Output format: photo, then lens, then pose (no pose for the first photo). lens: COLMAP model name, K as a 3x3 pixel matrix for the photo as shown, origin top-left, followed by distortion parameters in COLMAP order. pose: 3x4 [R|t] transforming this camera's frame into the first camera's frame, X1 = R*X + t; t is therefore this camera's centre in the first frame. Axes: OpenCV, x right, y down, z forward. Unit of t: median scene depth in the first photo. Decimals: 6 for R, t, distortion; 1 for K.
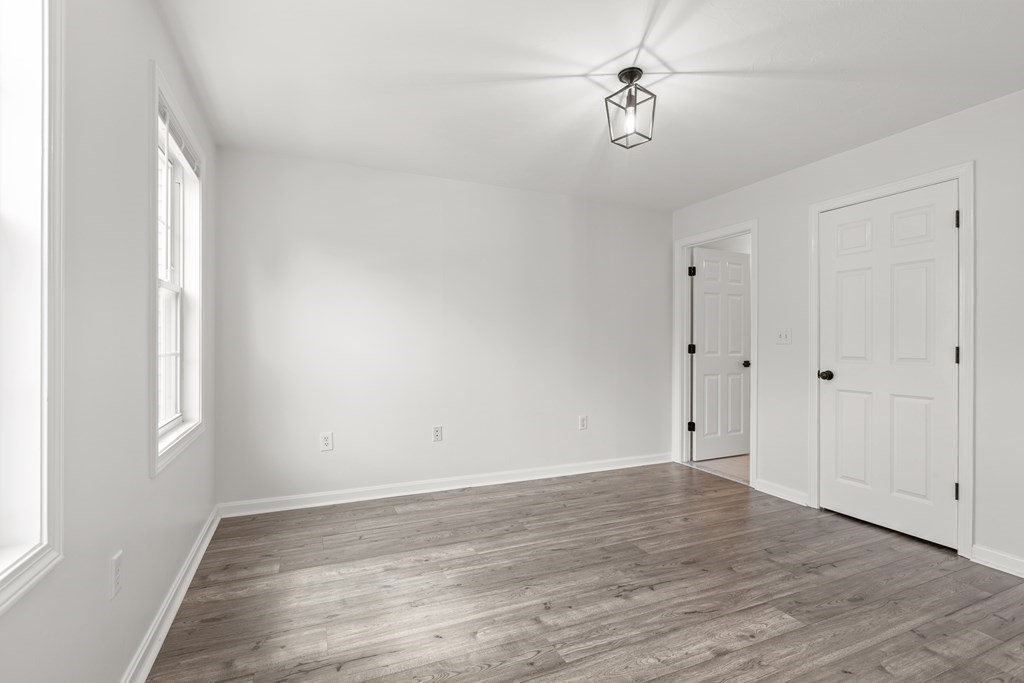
lens RADIAL K [[472.1, 0, 512.0], [0, 472.1, 341.5], [0, 0, 1]] dist [-0.002700, -0.000981]
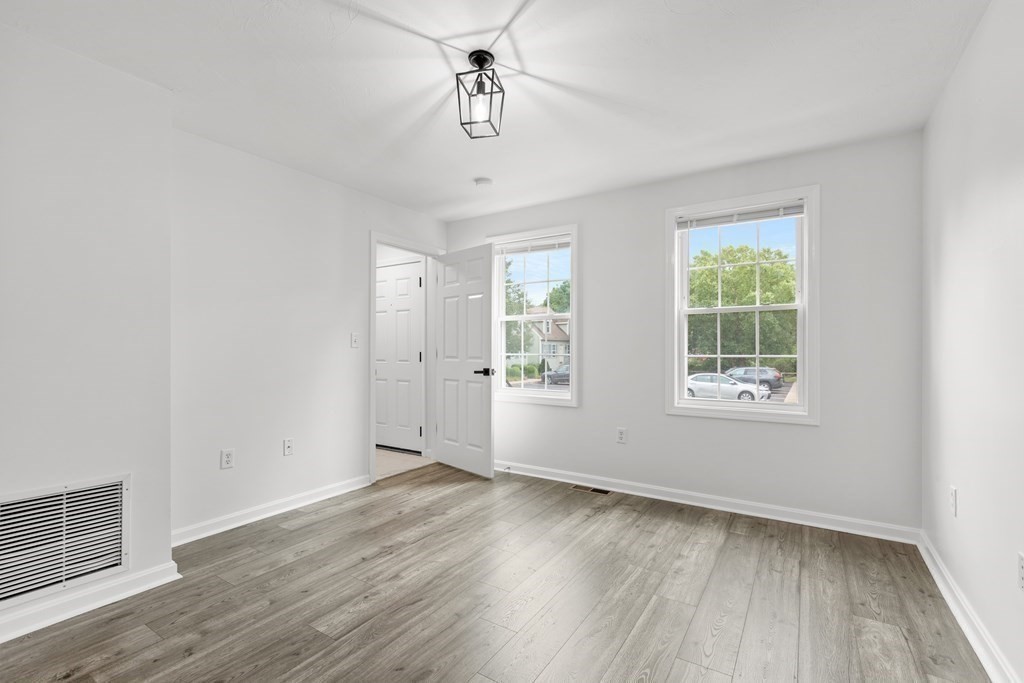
lens RADIAL K [[454.6, 0, 507.5], [0, 454.6, 342.4], [0, 0, 1]] dist [0.002727, -0.000049]
pose [[-0.837535, -0.010171, -0.546290, 0.730471], [-0.002220, 0.999882, -0.015213, 0.007160], [0.546380, -0.011529, -0.837458, 1.866264]]
